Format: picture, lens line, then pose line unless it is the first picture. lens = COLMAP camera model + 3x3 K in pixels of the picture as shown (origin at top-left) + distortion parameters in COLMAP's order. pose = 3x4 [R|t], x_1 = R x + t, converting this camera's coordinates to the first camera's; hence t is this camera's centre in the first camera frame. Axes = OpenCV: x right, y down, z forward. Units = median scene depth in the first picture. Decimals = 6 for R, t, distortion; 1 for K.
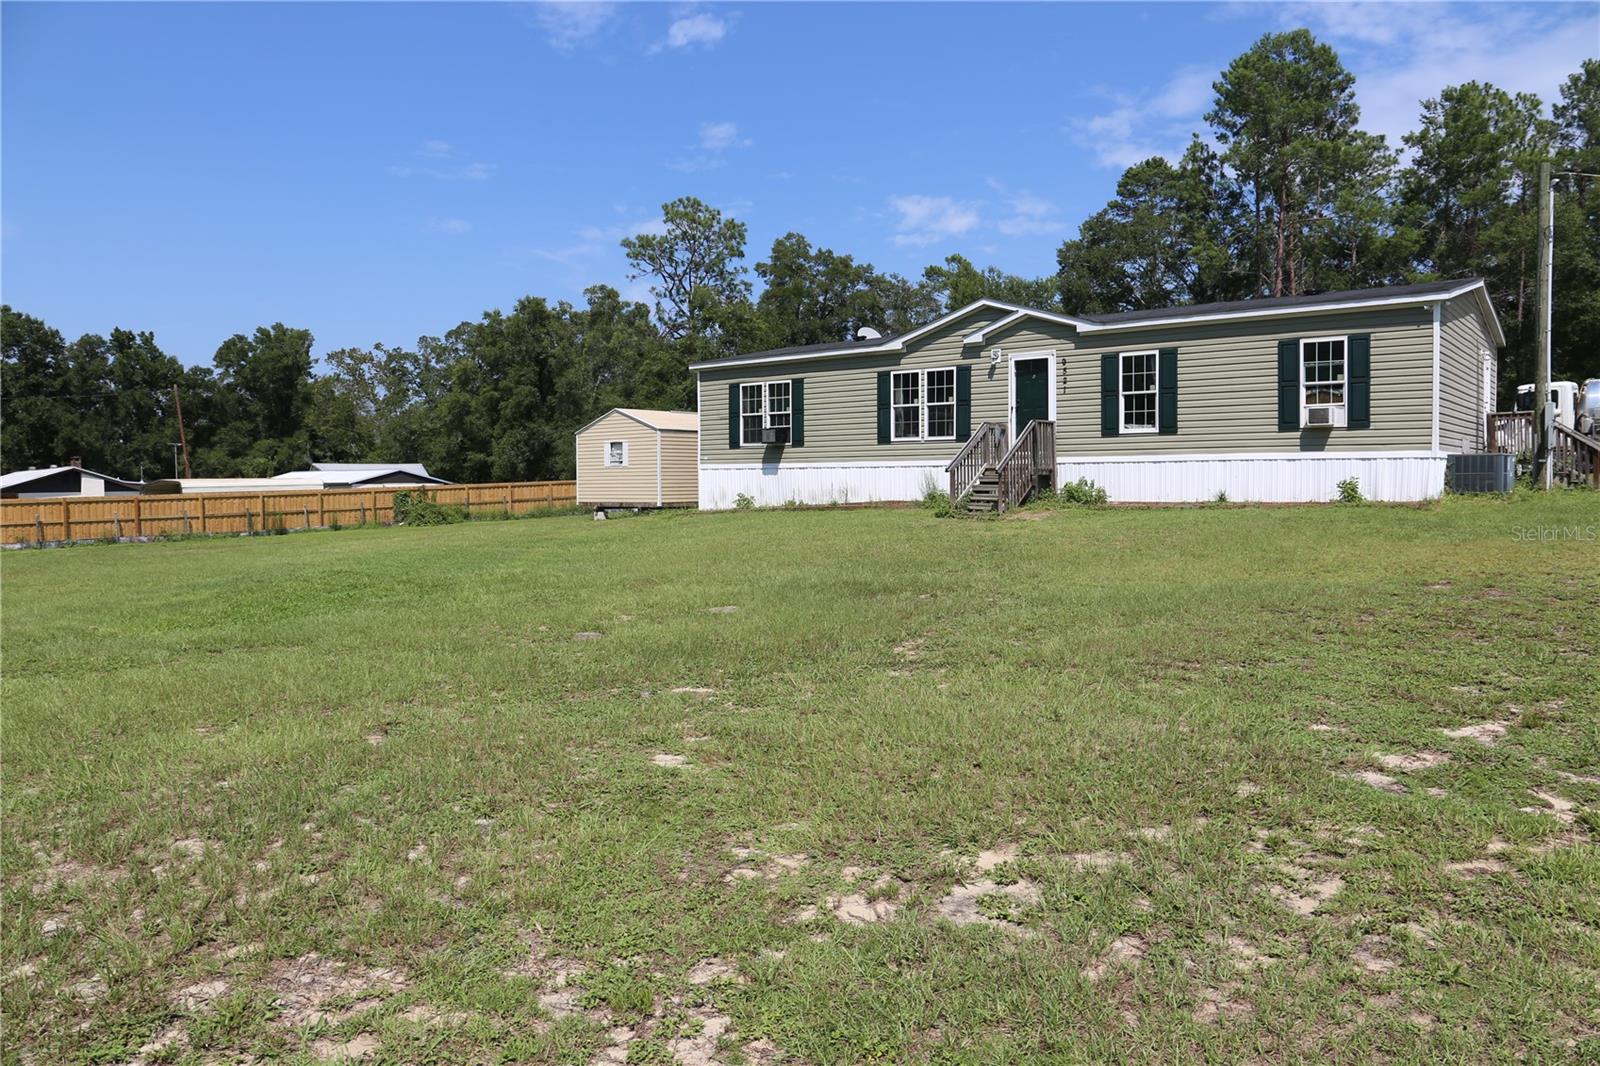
lens RADIAL K [[1075.7, 0, 800.0], [0, 1075.7, 533.0], [0, 0, 1]] dist [-0.120826, 0.075104]
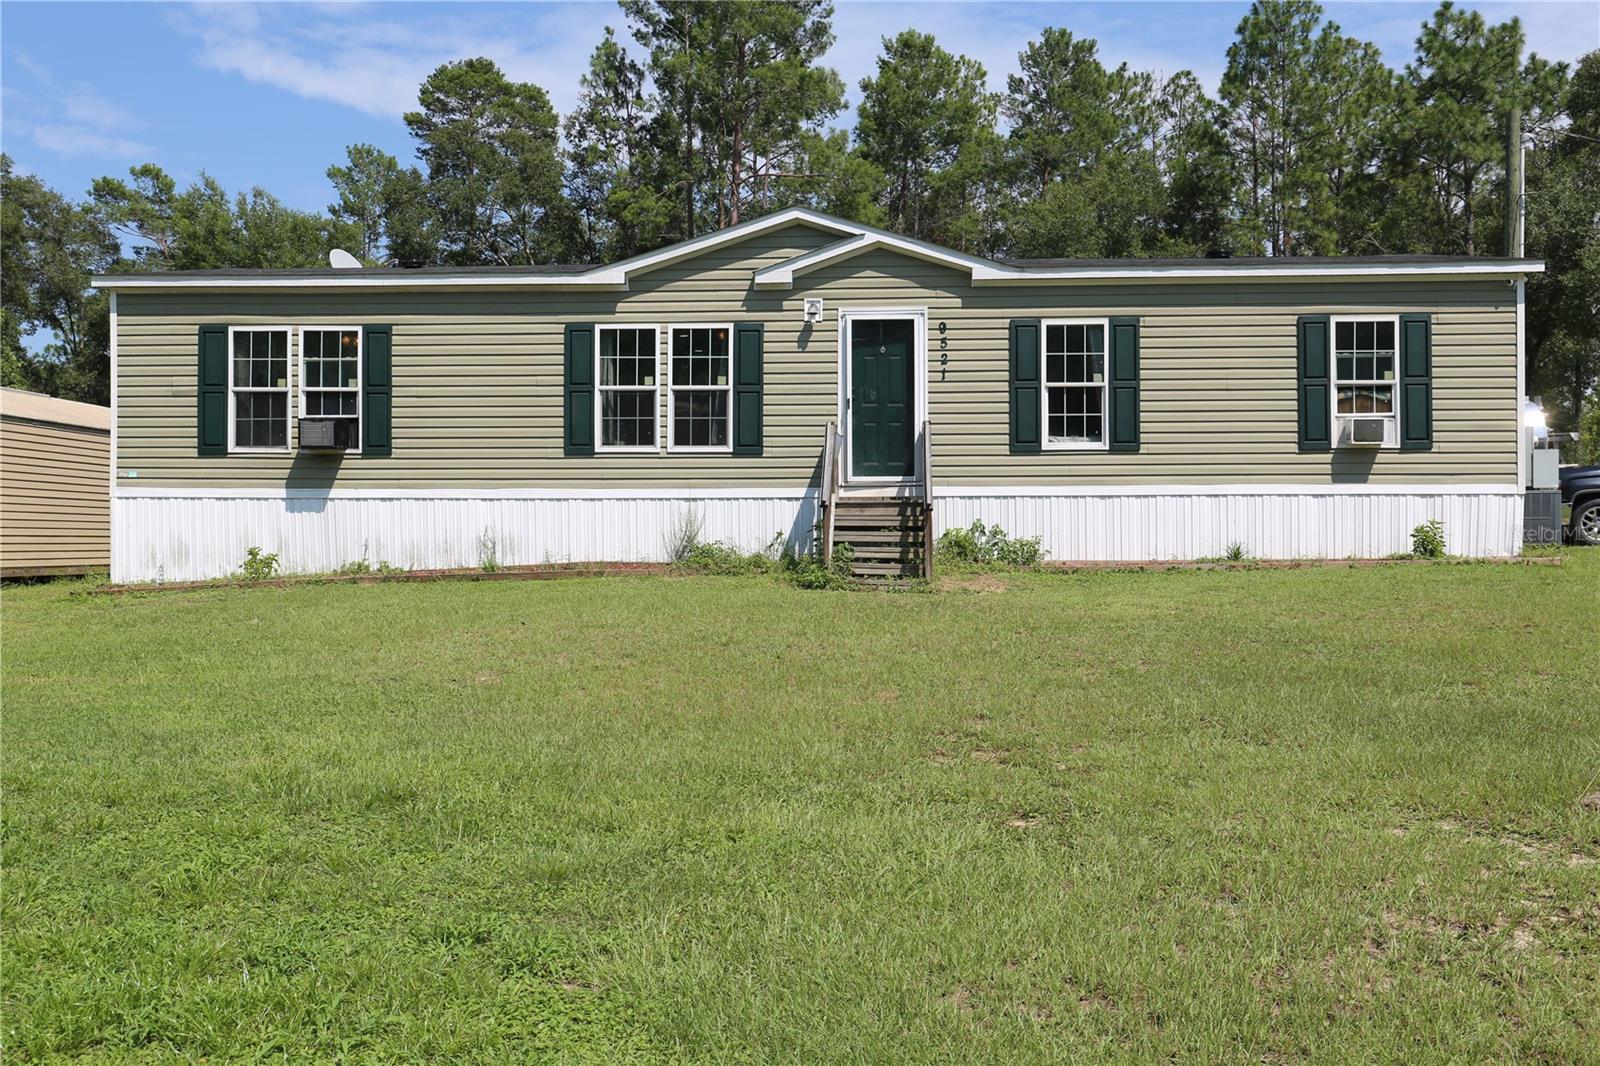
lens RADIAL K [[1666.9, 0, 800.0], [0, 1666.9, 533.0], [0, 0, 1]] dist [0.013225, 0.003887]
pose [[0.815539, 0.005177, 0.578679, -0.317345], [0.022109, 0.998951, -0.040095, -0.008222], [-0.578280, 0.045493, 0.814569, 0.252222]]
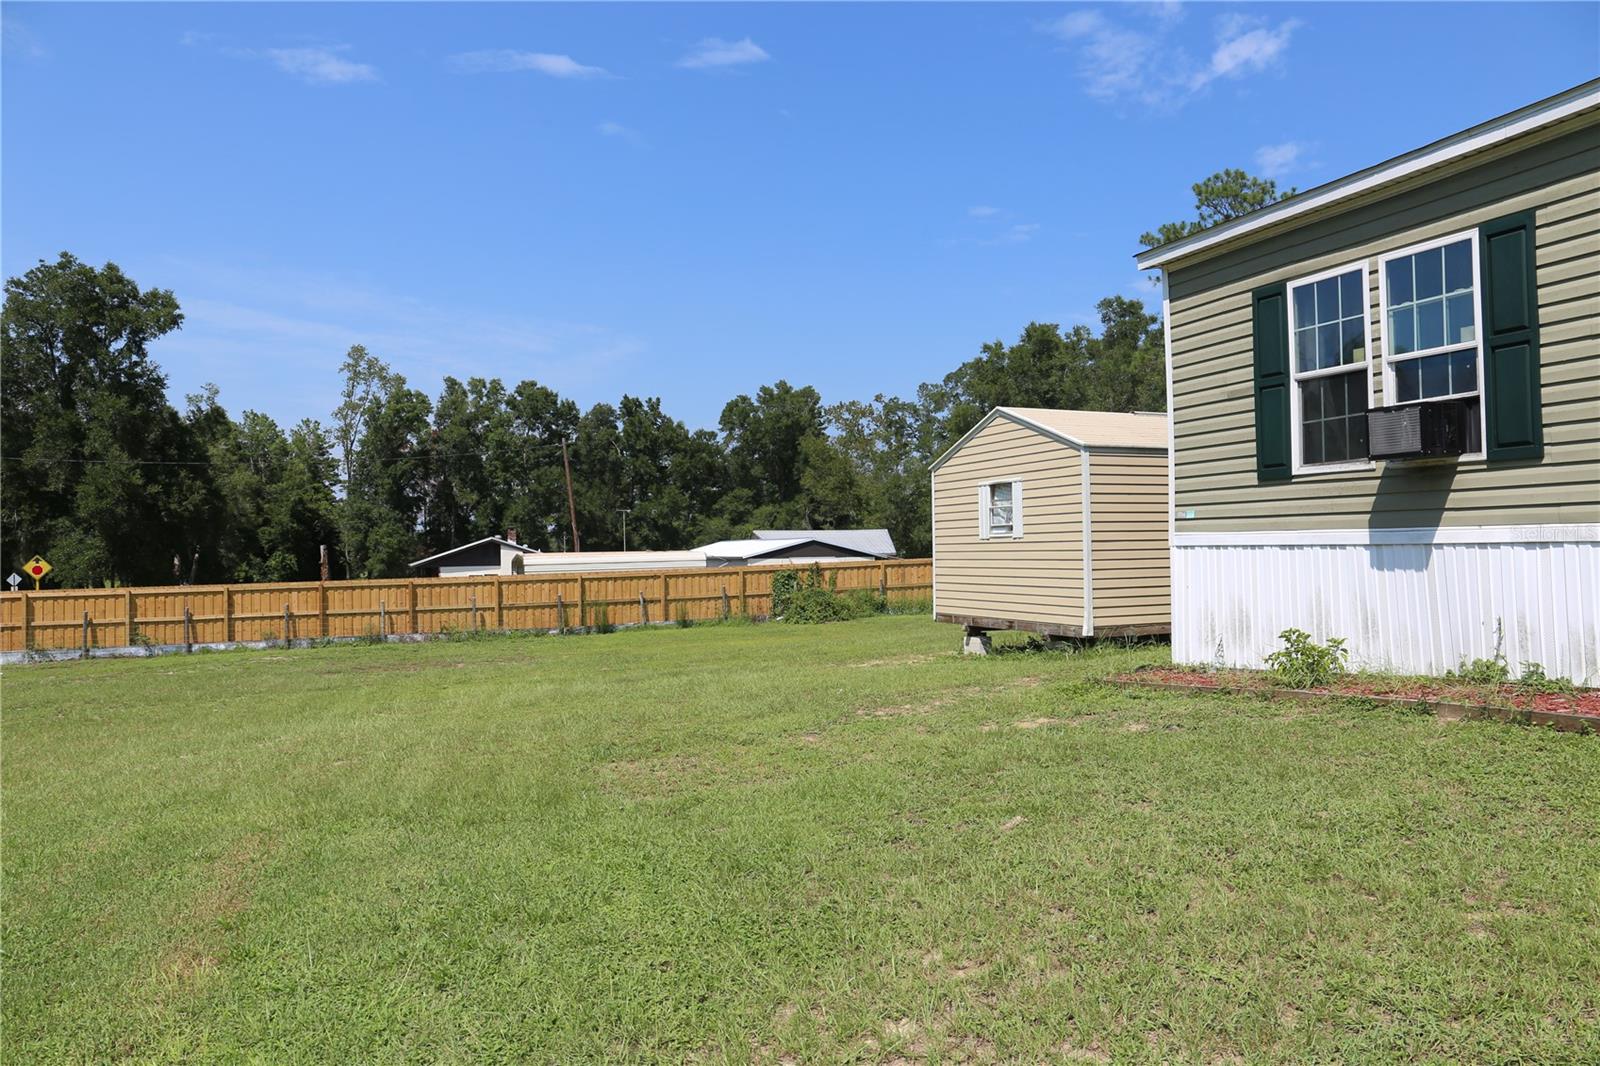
lens RADIAL K [[1075.7, 0, 800.0], [0, 1075.7, 533.0], [0, 0, 1]] dist [-0.120826, 0.075104]
pose [[0.869275, -0.013590, -0.494141, -0.032120], [-0.015177, 0.998417, -0.054158, -0.049444], [0.494095, 0.054577, 0.867693, 0.732025]]
